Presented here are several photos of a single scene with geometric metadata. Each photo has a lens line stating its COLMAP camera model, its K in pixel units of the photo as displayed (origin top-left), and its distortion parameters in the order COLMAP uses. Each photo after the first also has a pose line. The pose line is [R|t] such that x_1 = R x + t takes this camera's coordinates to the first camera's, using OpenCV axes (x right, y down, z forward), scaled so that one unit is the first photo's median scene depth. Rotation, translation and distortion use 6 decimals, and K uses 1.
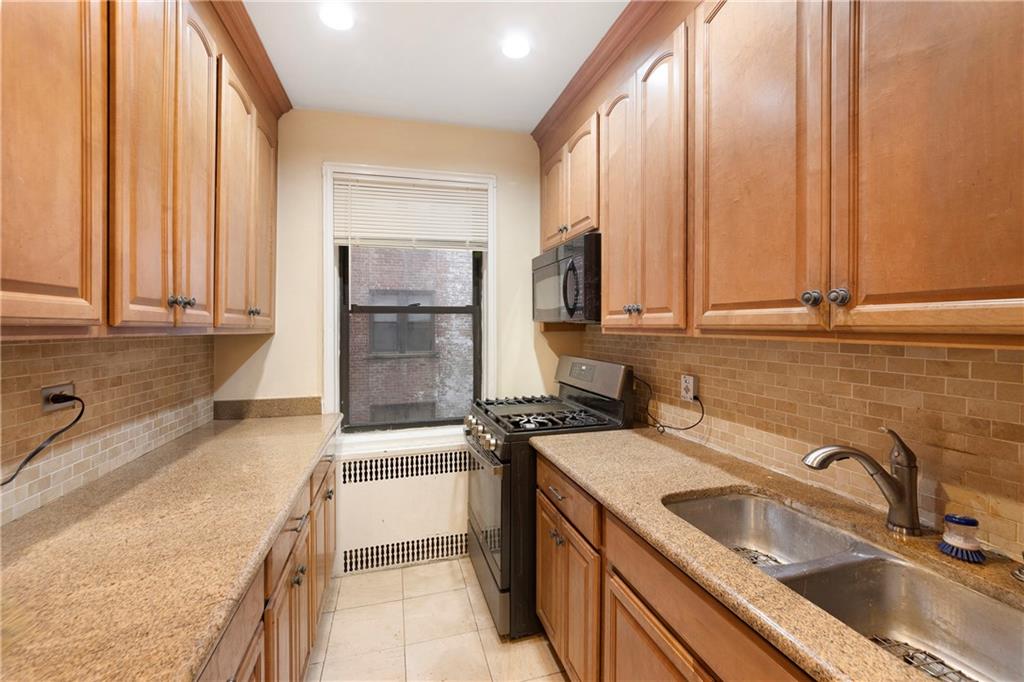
lens RADIAL K [[430.4, 0, 510.5], [0, 430.4, 326.9], [0, 0, 1]] dist [0.000494, 0.000297]
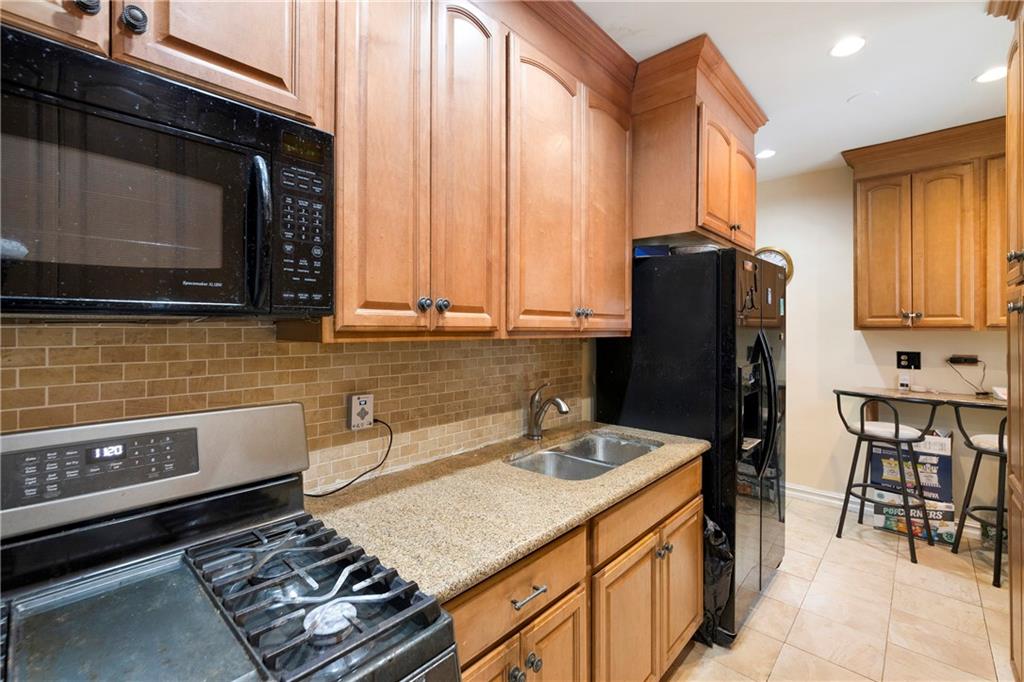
lens RADIAL K [[448.5, 0, 495.0], [0, 448.5, 324.4], [0, 0, 1]] dist [0.001085, 0.000486]
pose [[-0.510031, 0.007561, 0.860123, -0.433264], [0.000374, 0.999963, -0.008569, -0.002159], [-0.860156, -0.004049, -0.510015, 1.387460]]
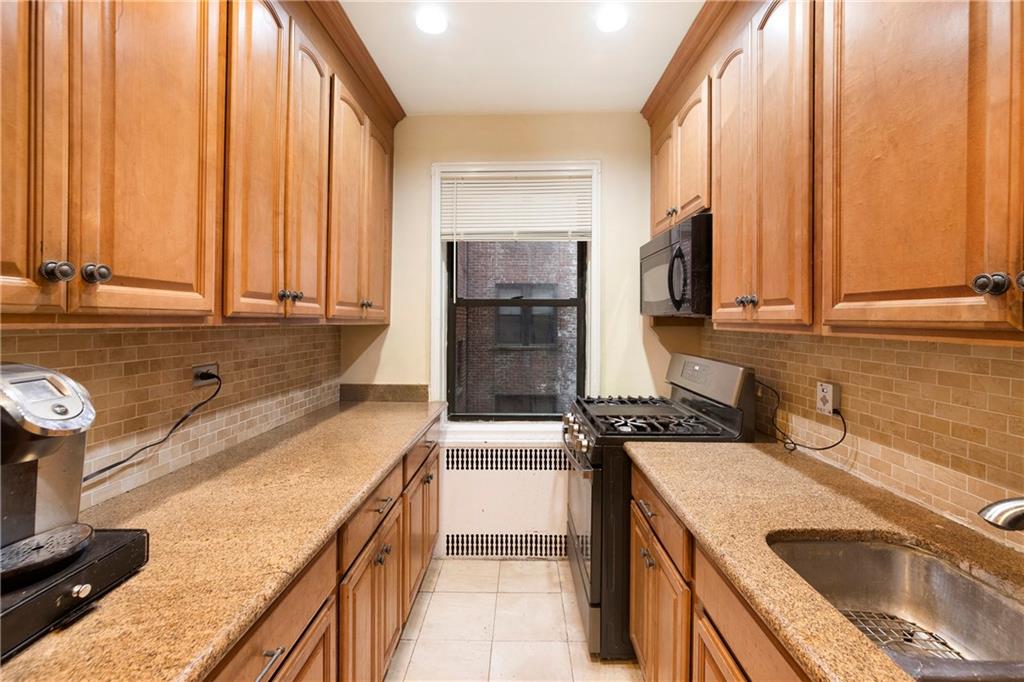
lens RADIAL K [[433.0, 0, 513.2], [0, 433.0, 316.9], [0, 0, 1]] dist [-0.000622, 0.000429]
pose [[0.957674, 0.007435, -0.287758, 0.096701], [-0.009629, 0.999934, -0.006209, -0.000428], [0.287693, 0.008717, 0.957683, 0.061447]]
